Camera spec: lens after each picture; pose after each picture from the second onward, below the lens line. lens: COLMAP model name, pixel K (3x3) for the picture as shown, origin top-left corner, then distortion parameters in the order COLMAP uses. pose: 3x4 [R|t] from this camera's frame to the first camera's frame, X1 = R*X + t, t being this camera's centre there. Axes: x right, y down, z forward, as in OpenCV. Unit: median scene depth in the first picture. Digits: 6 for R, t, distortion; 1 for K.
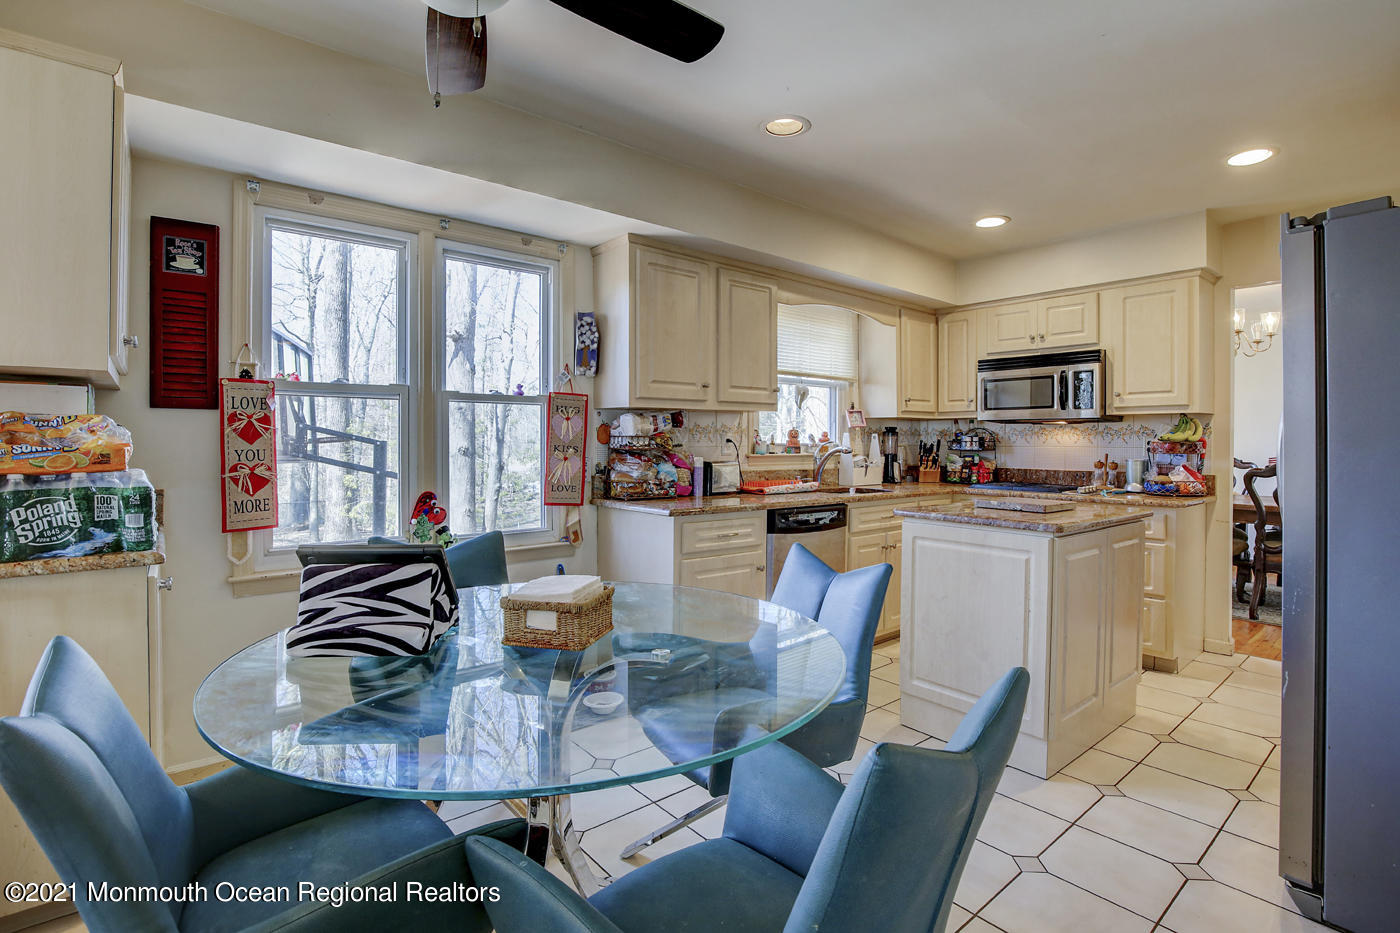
lens RADIAL K [[667.4, 0, 695.5], [0, 667.4, 459.7], [0, 0, 1]] dist [-0.035967, 0.005287]
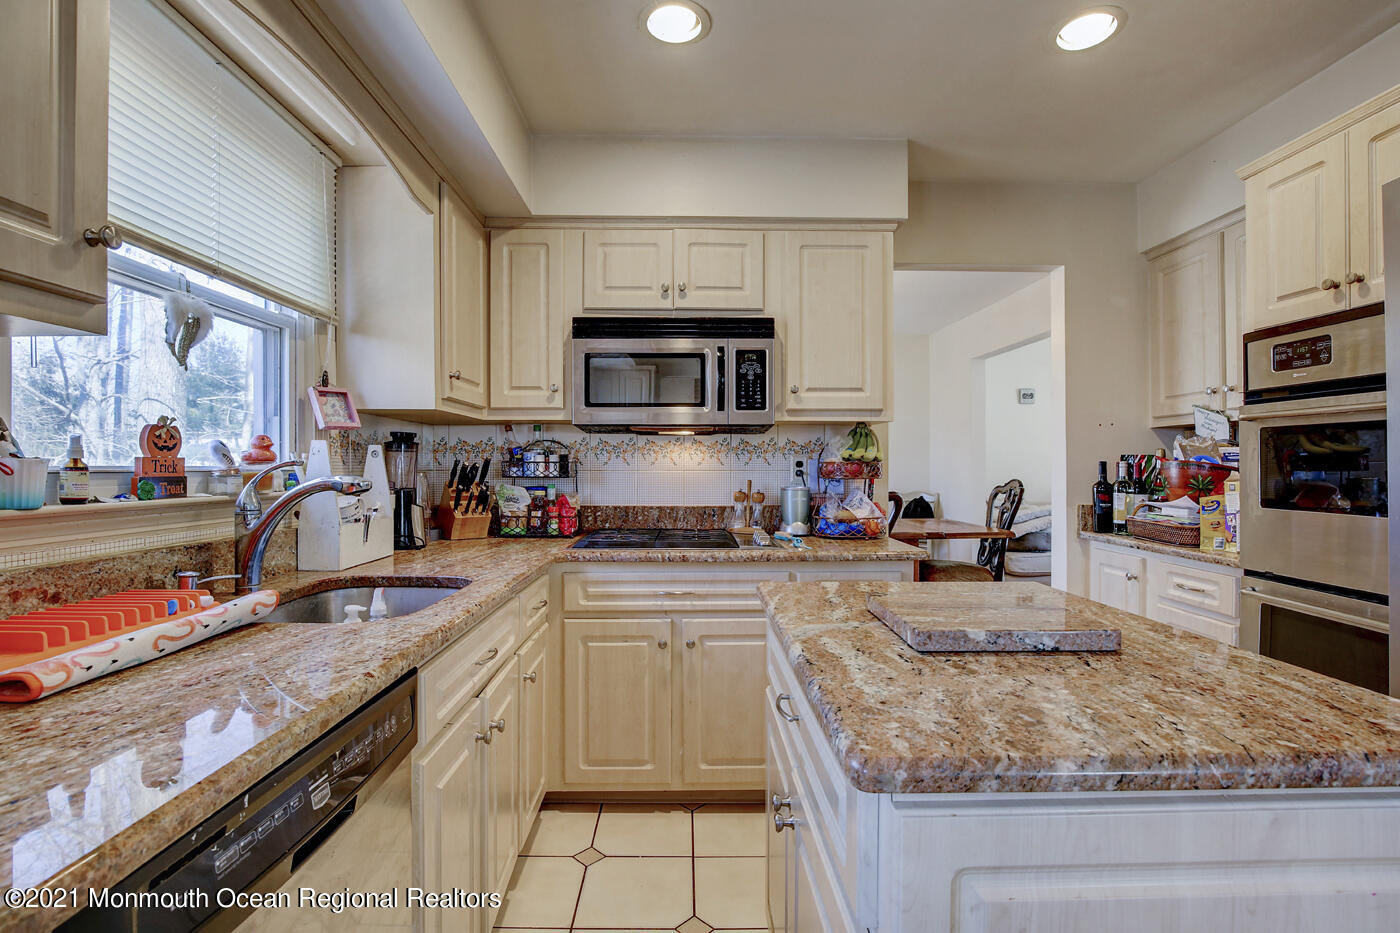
lens RADIAL K [[667.4, 0, 721.4], [0, 667.4, 463.3], [0, 0, 1]] dist [-0.035967, 0.005287]
pose [[0.618253, 0.000109, 0.785979, 0.073663], [0.022995, 0.999569, -0.018227, -0.015740], [-0.785643, 0.029343, 0.617984, 0.655443]]
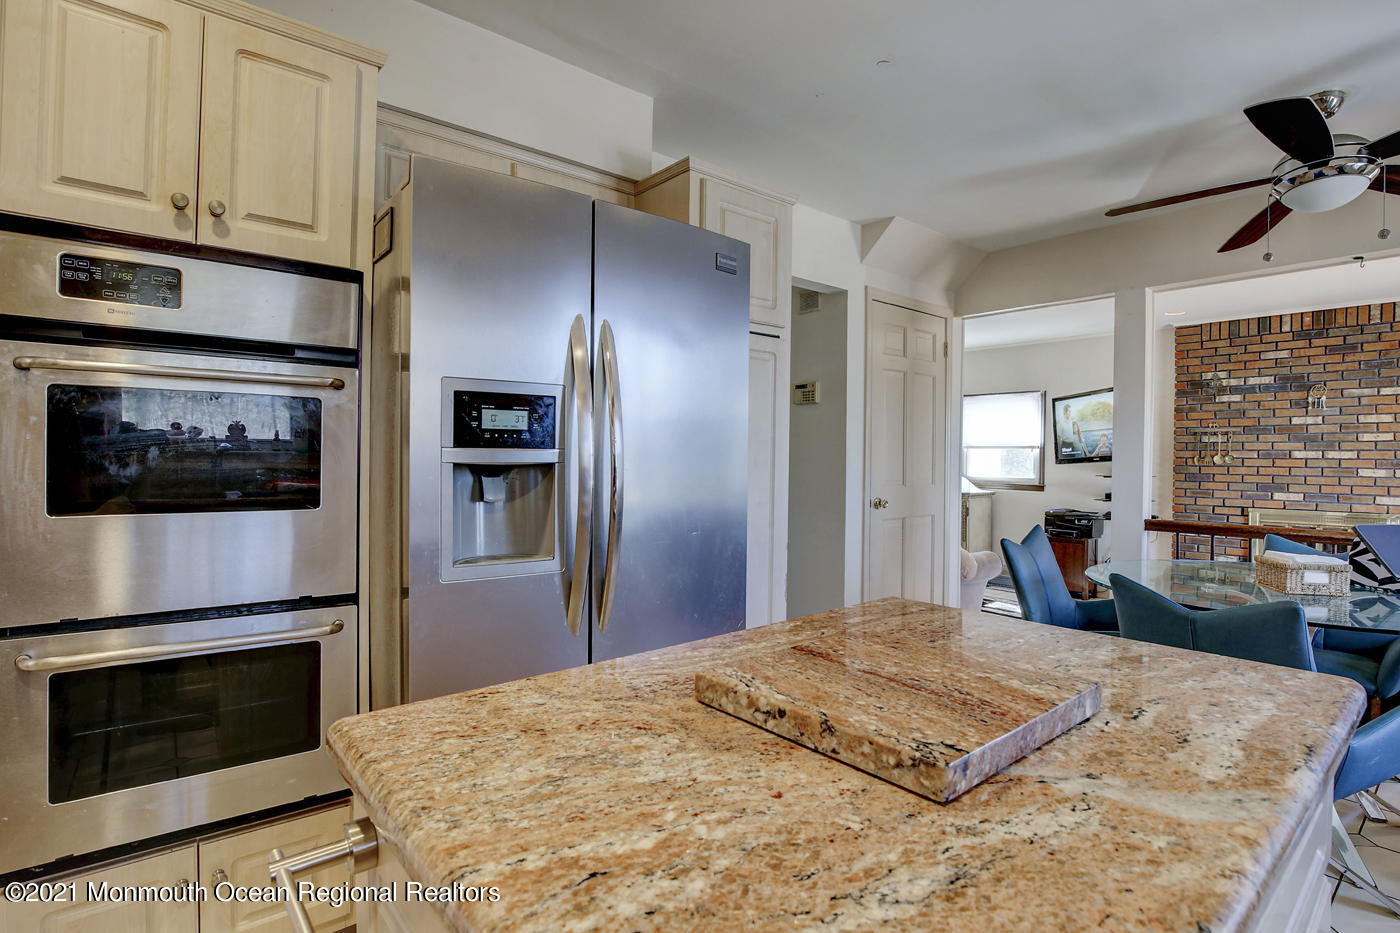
lens RADIAL K [[667.4, 0, 703.1], [0, 667.4, 464.4], [0, 0, 1]] dist [-0.035967, 0.005287]
pose [[-0.999730, -0.011739, 0.020038, 0.424860], [-0.011020, 0.999305, 0.035596, -0.019782], [-0.020442, 0.035366, -0.999165, 0.935605]]
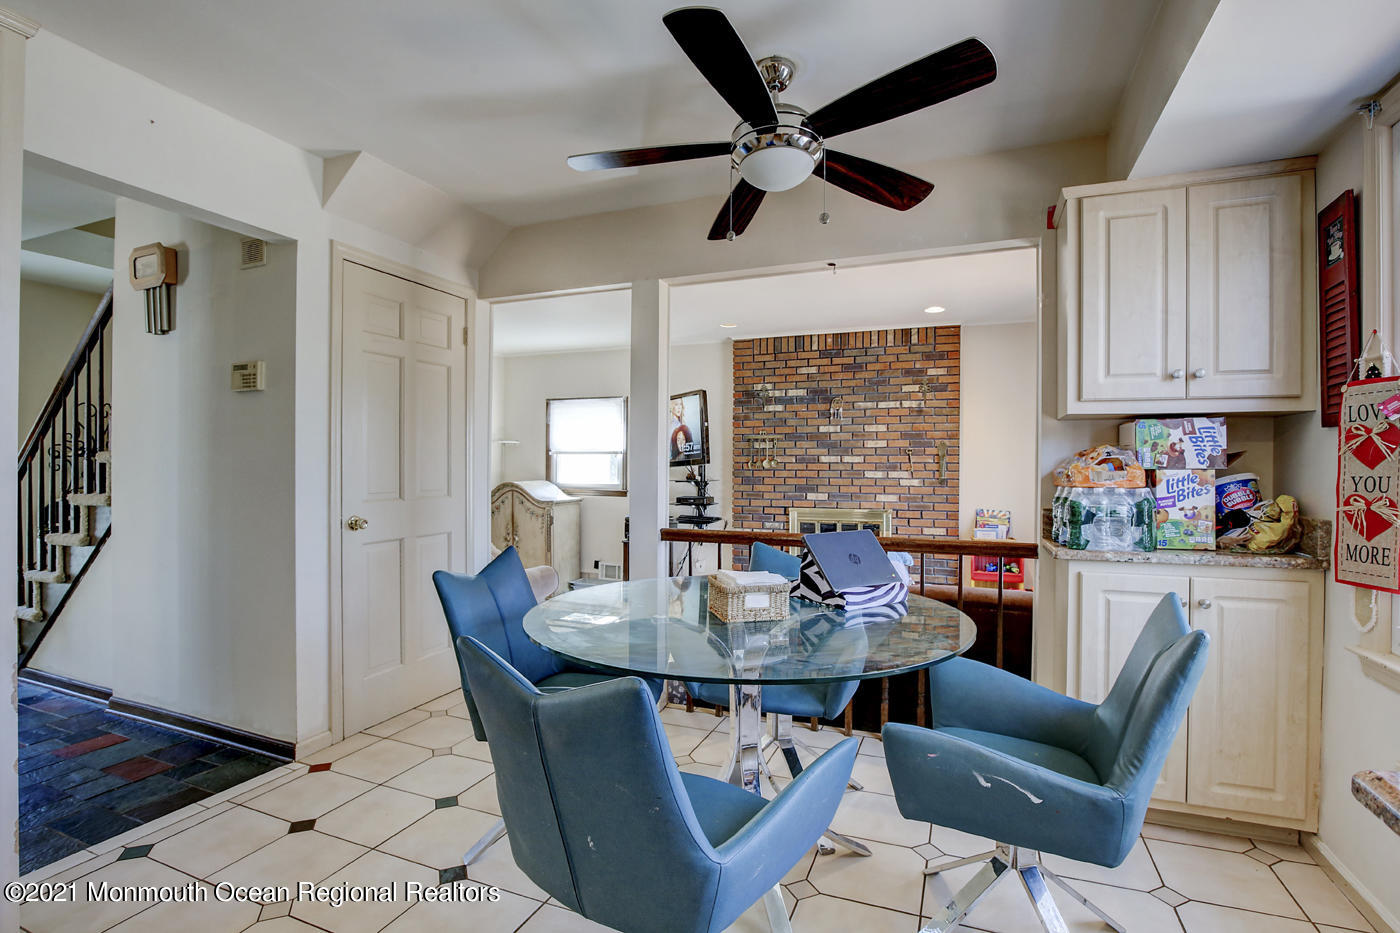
lens RADIAL K [[667.4, 0, 688.8], [0, 667.4, 466.2], [0, 0, 1]] dist [-0.035967, 0.005287]
pose [[-0.889015, -0.004082, -0.457859, 0.189912], [-0.015946, 0.999630, 0.022051, -0.018617], [0.457600, 0.026904, -0.888751, 0.790990]]
